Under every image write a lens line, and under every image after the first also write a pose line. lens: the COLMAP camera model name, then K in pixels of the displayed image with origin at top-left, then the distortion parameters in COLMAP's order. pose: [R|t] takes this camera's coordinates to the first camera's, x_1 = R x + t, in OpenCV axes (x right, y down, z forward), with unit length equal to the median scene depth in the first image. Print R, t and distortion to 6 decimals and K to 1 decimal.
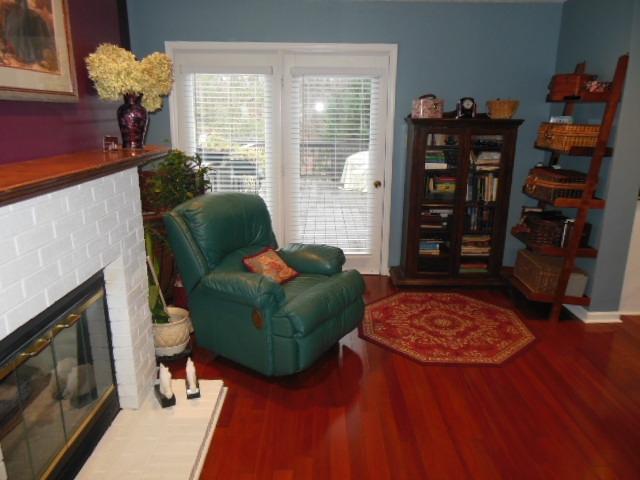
lens RADIAL K [[490.9, 0, 322.2], [0, 490.9, 240.7], [0, 0, 1]] dist [-0.039873, 0.072479]
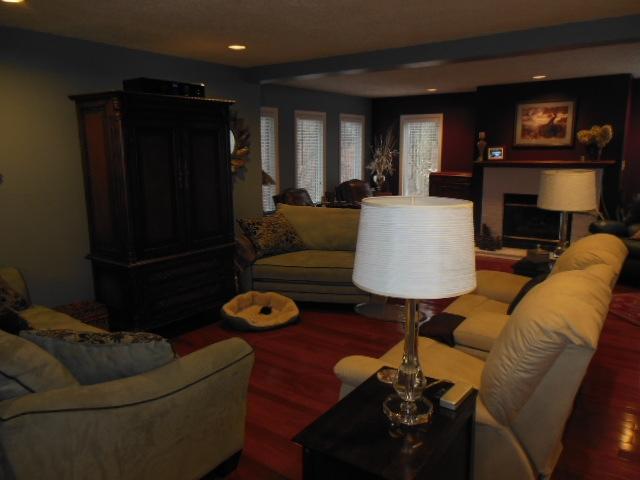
lens RADIAL K [[490.9, 0, 323.7], [0, 490.9, 242.5], [0, 0, 1]] dist [-0.039873, 0.072479]
pose [[-0.594279, 0.150904, -0.789975, 1.767458], [-0.195462, 0.925690, 0.323871, -0.231049], [0.780146, 0.346880, -0.520622, 0.899676]]
